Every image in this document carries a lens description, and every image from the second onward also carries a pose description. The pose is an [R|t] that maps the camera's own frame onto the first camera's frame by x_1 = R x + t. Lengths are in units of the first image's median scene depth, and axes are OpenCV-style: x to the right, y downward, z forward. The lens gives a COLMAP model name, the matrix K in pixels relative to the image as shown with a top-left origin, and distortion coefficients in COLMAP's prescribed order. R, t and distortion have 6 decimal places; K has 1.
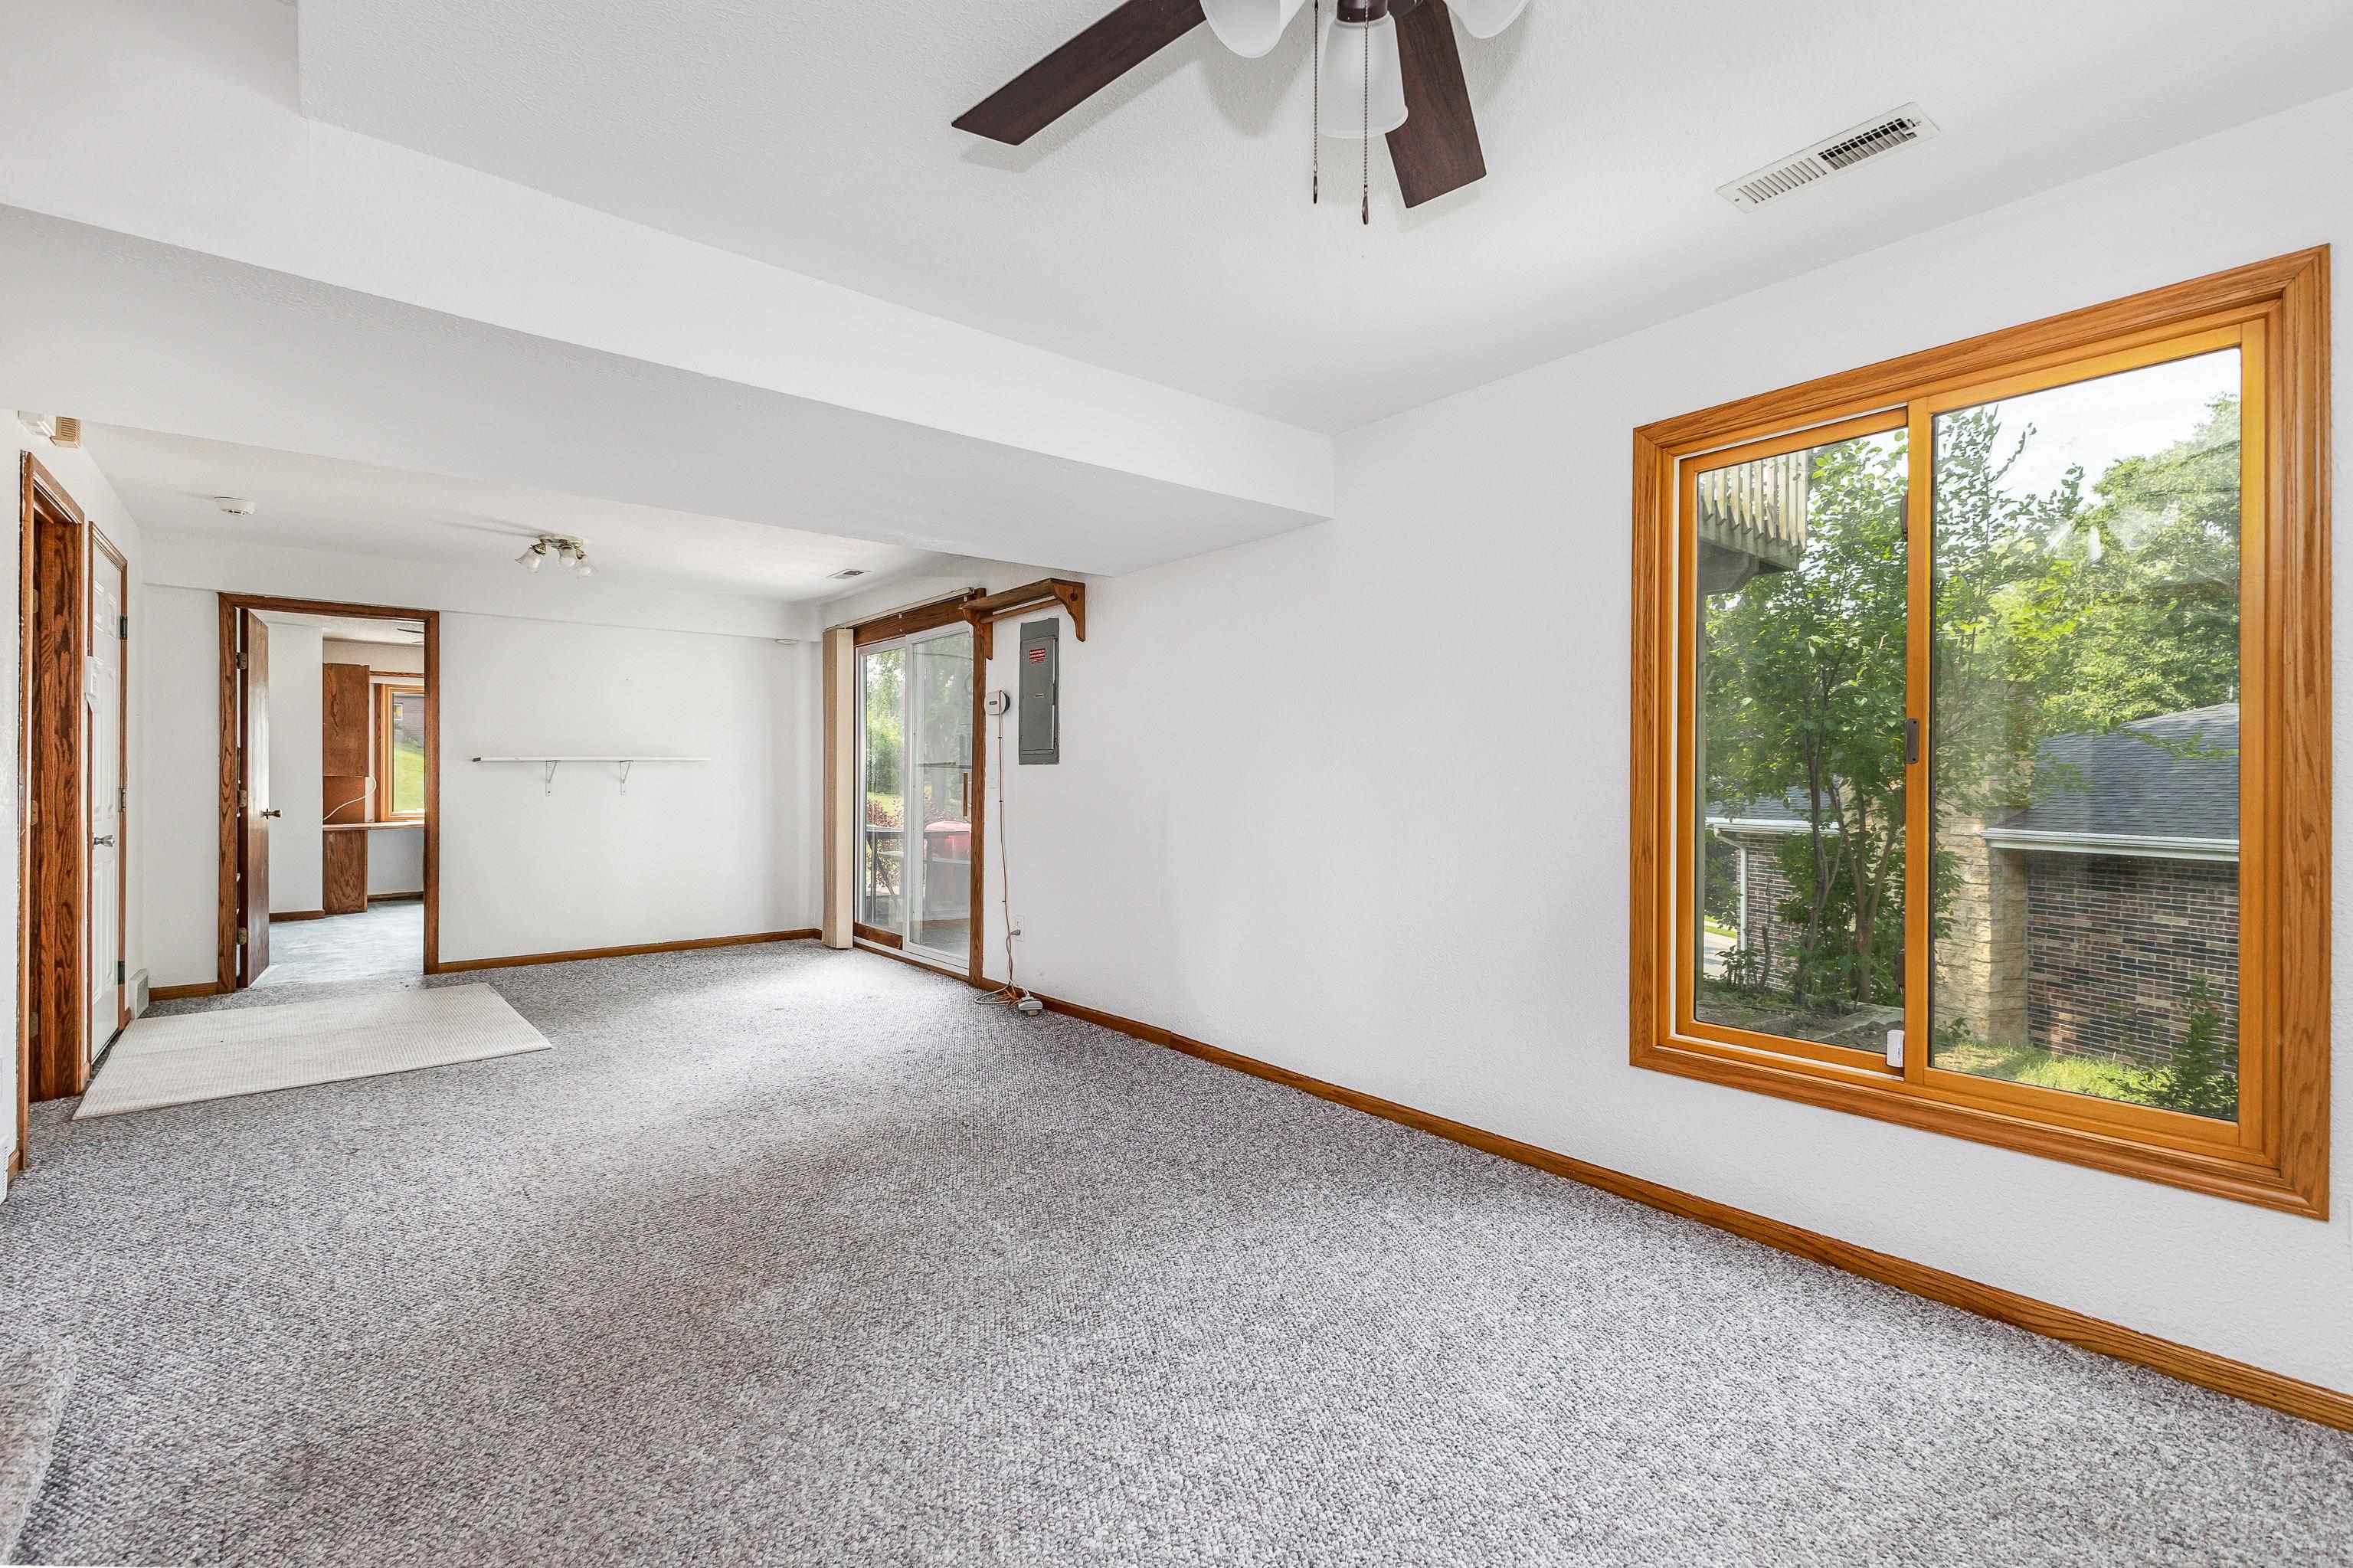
lens RADIAL K [[1032.0, 0, 1177.2], [0, 1032.0, 782.5], [0, 0, 1]] dist [0.004321, 0.000076]
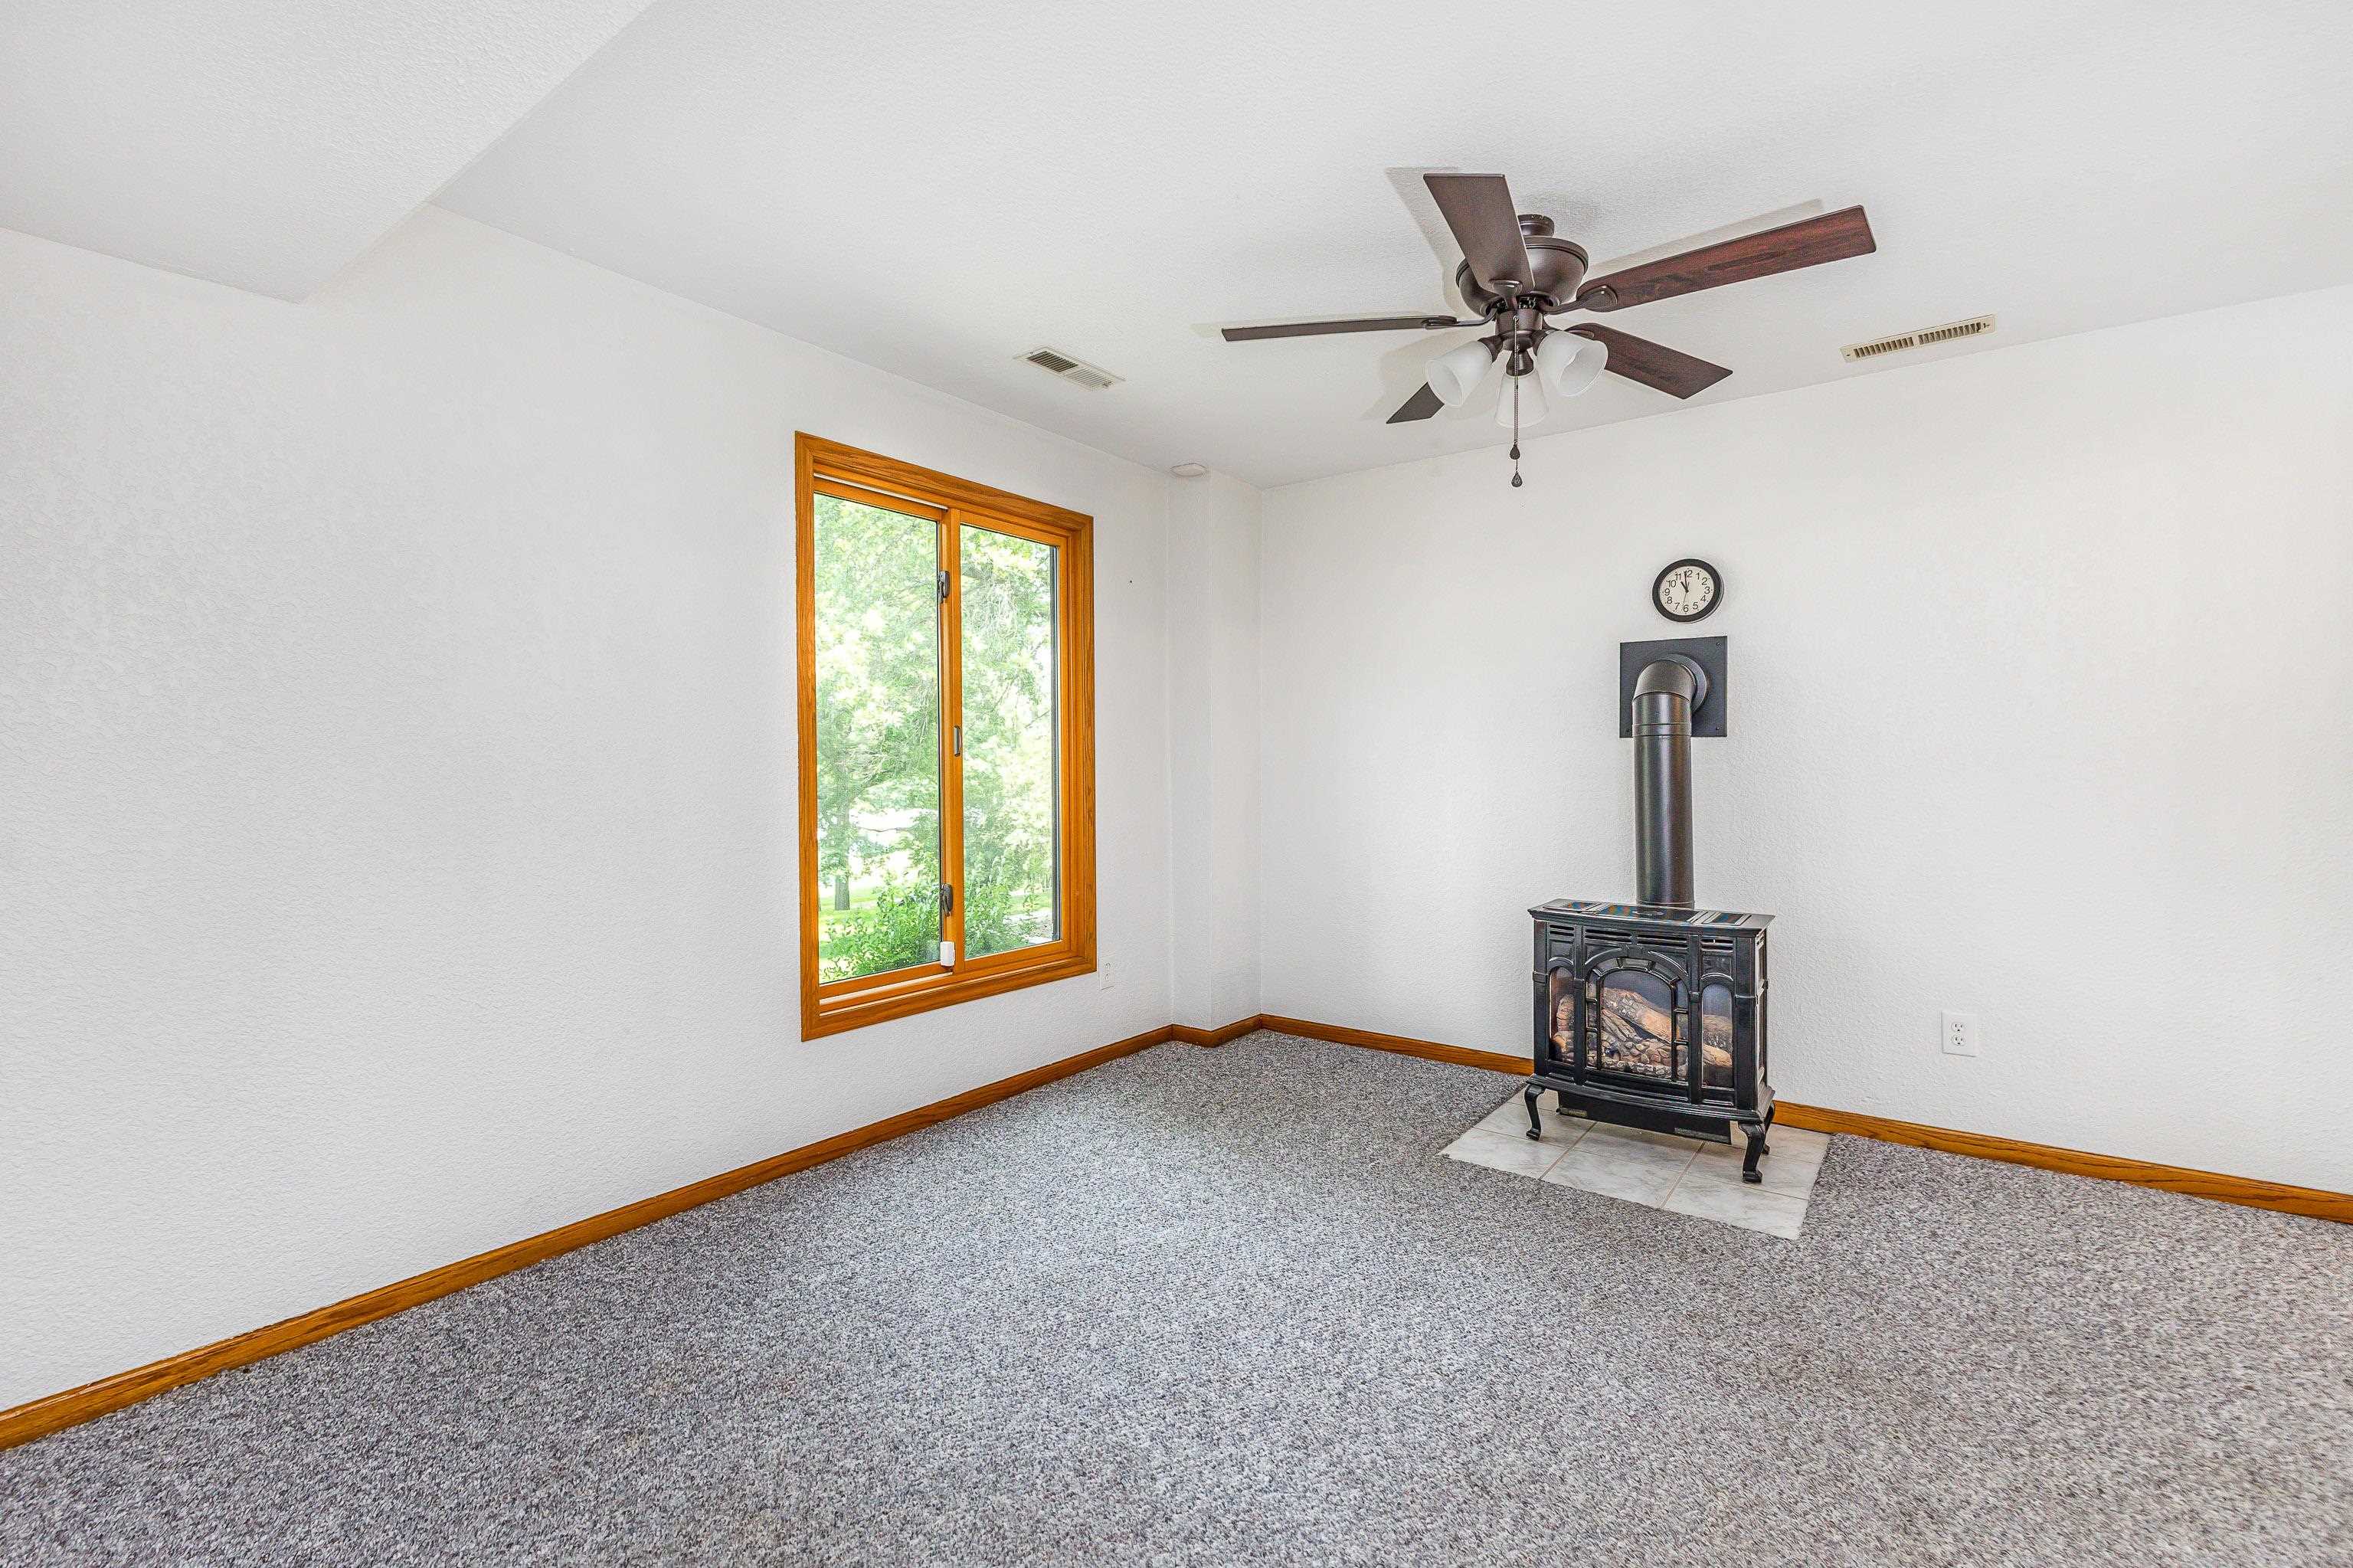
lens RADIAL K [[1032.0, 0, 1176.9], [0, 1032.0, 773.6], [0, 0, 1]] dist [0.004321, 0.000076]
pose [[-0.235184, -0.010797, 0.971891, -0.340658], [0.004850, 0.999913, 0.012282, -0.004684], [-0.971939, 0.007602, -0.235111, 0.448827]]
